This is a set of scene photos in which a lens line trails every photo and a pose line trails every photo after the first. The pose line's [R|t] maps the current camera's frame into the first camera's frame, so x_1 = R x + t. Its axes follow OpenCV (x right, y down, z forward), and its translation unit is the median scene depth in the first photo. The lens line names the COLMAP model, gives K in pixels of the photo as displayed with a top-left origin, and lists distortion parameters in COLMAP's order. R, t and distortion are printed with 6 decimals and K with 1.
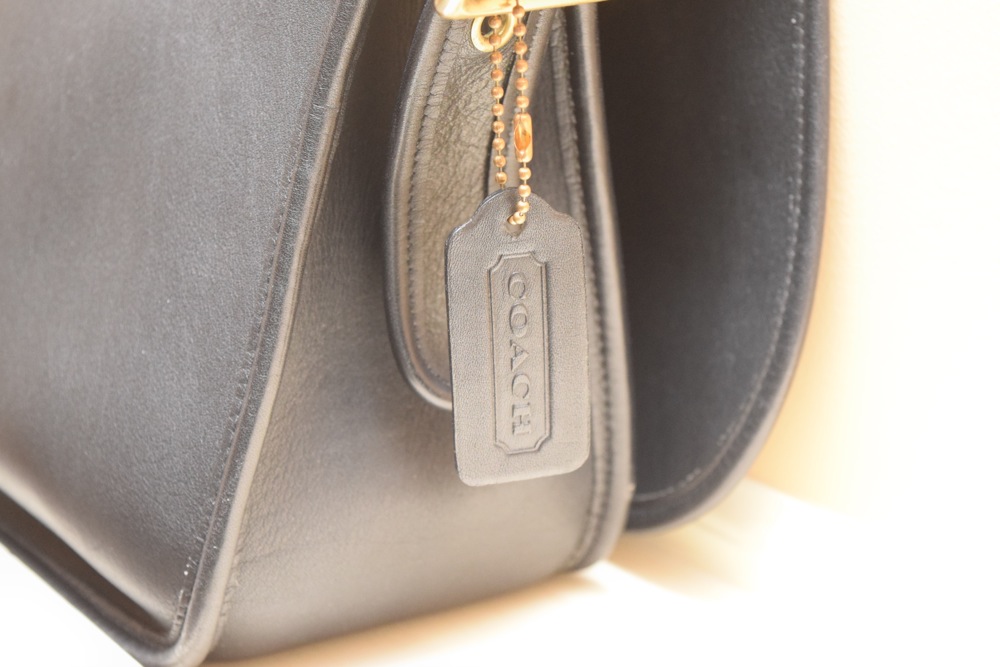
lens RADIAL K [[2317.9, 0, 500.0], [0, 2317.9, 333.5], [0, 0, 1]] dist [0.102923, -0.170427]
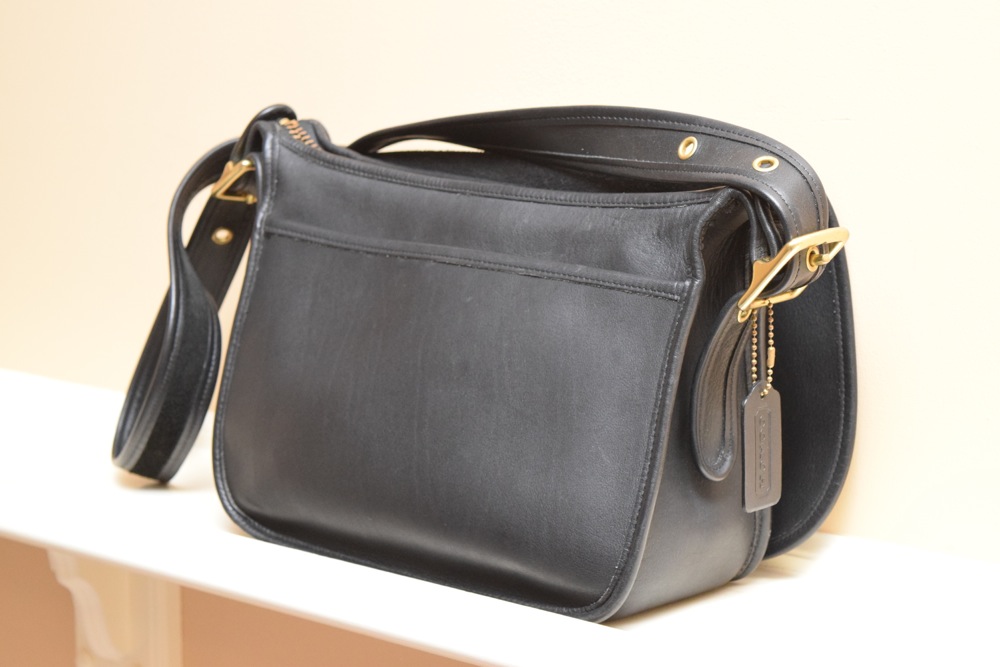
lens RADIAL K [[2442.6, 0, 500.0], [0, 2442.6, 333.5], [0, 0, 1]] dist [-0.003780, 0.370848]
pose [[0.971724, -0.042474, 0.232268, -0.781013], [0.077217, 0.986763, -0.142606, 0.209710], [-0.223136, 0.156509, 0.962141, -1.267528]]
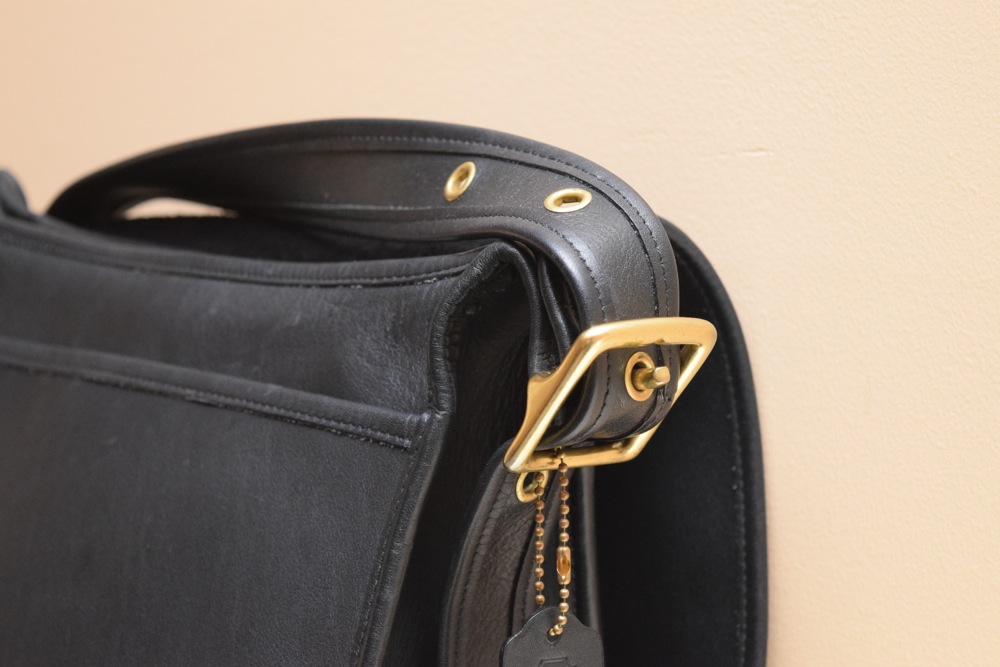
lens RADIAL K [[2442.6, 0, 500.0], [0, 2442.6, 333.5], [0, 0, 1]] dist [-0.003780, 0.370848]
pose [[0.990464, 0.010701, 0.137352, -0.196795], [0.021460, 0.972825, -0.230545, 0.094743], [-0.136087, 0.231295, 0.963319, -0.308356]]
